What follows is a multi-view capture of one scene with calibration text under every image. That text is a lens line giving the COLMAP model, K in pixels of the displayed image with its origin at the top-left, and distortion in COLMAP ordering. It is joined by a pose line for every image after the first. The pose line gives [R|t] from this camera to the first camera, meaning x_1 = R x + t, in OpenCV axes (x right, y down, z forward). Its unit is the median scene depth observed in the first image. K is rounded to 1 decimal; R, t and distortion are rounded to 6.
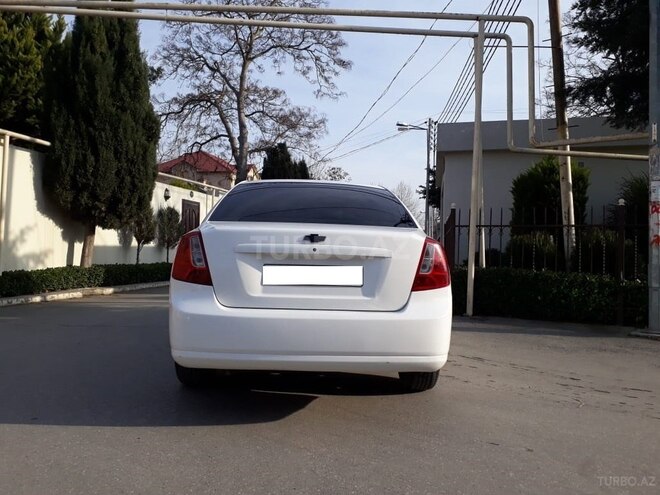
lens RADIAL K [[525.3, 0, 330.0], [0, 525.3, 247.5], [0, 0, 1]] dist [0.045364, -0.057103]
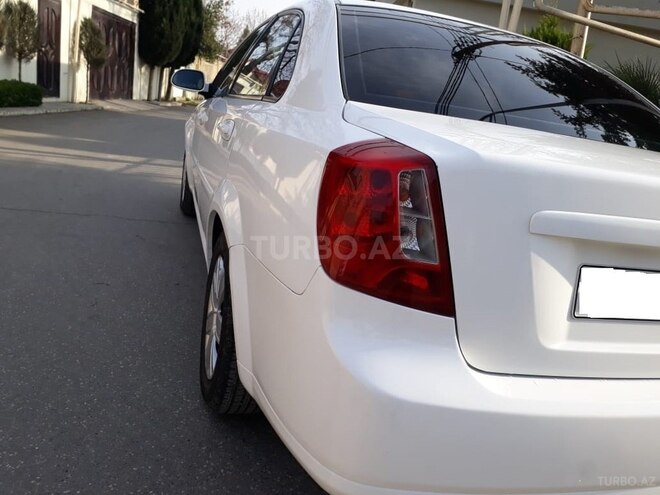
lens RADIAL K [[525.3, 0, 330.0], [0, 525.3, 247.5], [0, 0, 1]] dist [0.045364, -0.057103]
pose [[0.961522, 0.054131, 0.269340, -0.136201], [-0.130924, 0.952193, 0.276019, -0.020630], [-0.241523, -0.300662, 0.922642, 0.235388]]
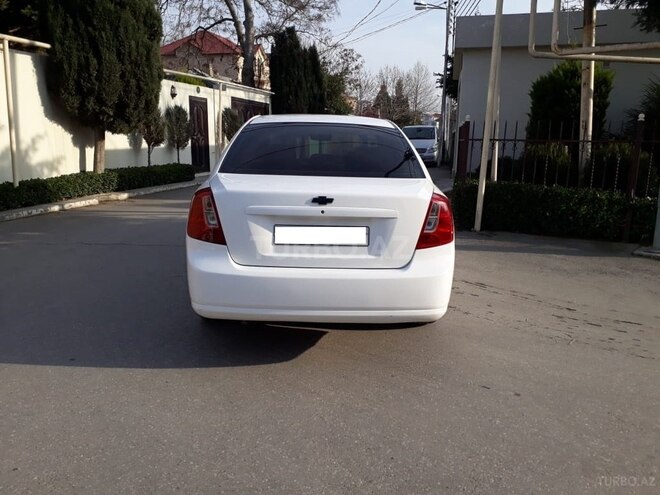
lens RADIAL K [[525.3, 0, 330.0], [0, 525.3, 247.5], [0, 0, 1]] dist [0.045364, -0.057103]
pose [[0.999740, 0.001479, -0.022771, 0.002903], [0.003392, 0.977180, 0.212385, -0.048918], [0.022565, -0.212407, 0.976921, -0.008314]]
